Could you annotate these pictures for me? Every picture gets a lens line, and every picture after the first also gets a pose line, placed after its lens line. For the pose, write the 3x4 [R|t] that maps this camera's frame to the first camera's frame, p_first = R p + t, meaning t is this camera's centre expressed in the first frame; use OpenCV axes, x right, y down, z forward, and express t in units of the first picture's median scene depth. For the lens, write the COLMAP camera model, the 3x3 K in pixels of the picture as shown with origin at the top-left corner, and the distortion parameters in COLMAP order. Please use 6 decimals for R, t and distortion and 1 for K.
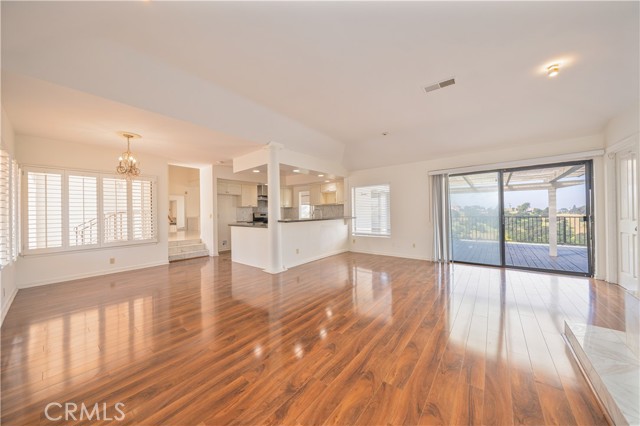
lens RADIAL K [[220.2, 0, 318.2], [0, 220.2, 211.6], [0, 0, 1]] dist [-0.000412, -0.000027]
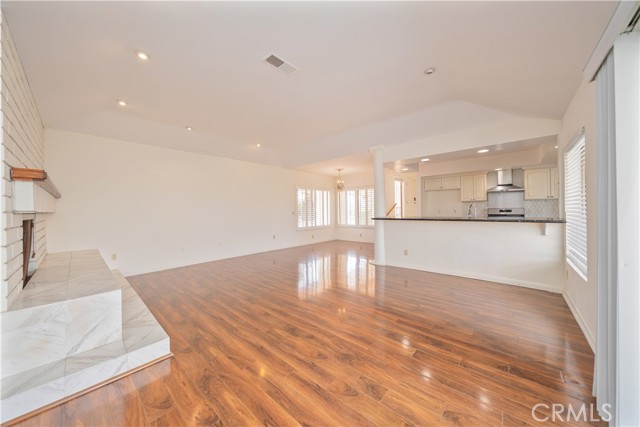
lens RADIAL K [[220.2, 0, 320.6], [0, 220.2, 212.9], [0, 0, 1]] dist [-0.000412, -0.000027]
pose [[-0.046226, 0.026108, -0.998590, 1.062276], [0.017322, 0.999529, 0.025331, -0.015269], [0.998781, -0.016127, -0.046657, 0.892646]]
